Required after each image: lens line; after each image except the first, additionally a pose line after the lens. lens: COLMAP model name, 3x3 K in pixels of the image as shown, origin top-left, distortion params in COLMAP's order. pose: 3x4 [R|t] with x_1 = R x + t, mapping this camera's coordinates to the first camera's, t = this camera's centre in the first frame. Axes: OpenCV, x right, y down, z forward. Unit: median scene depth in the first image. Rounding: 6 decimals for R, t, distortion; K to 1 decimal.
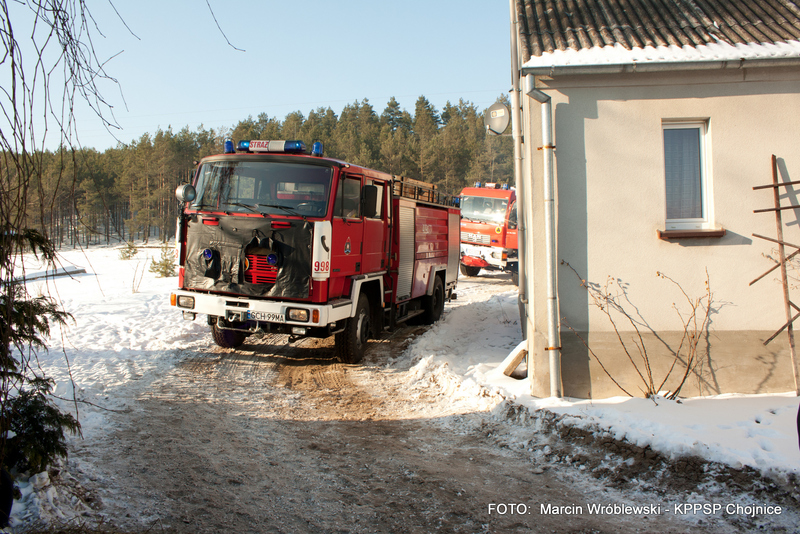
lens RADIAL K [[676.8, 0, 401.6], [0, 676.8, 268.3], [0, 0, 1]] dist [-0.101789, -0.001650]
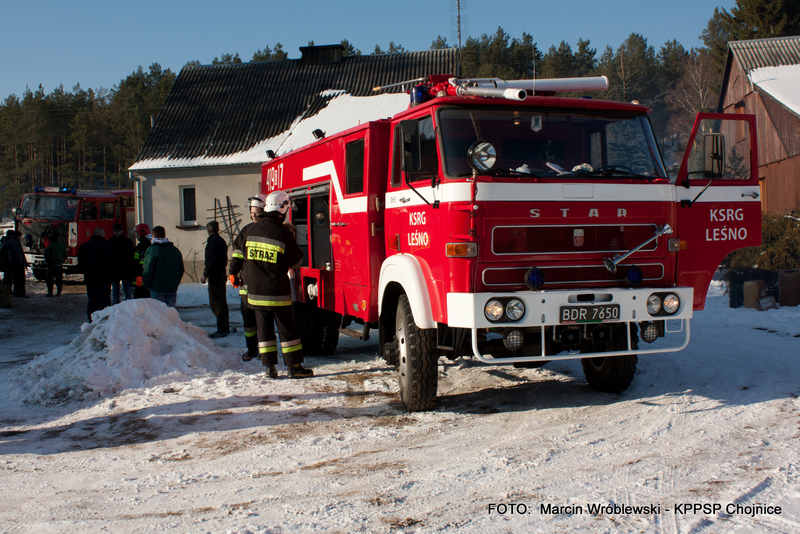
lens RADIAL K [[903.2, 0, 398.7], [0, 903.2, 265.8], [0, 0, 1]] dist [-0.050272, 0.000000]
pose [[0.999287, -0.021200, 0.031249, 0.918517], [0.020511, 0.999544, 0.022179, 0.037595], [-0.031705, -0.021523, 0.999266, -2.194362]]
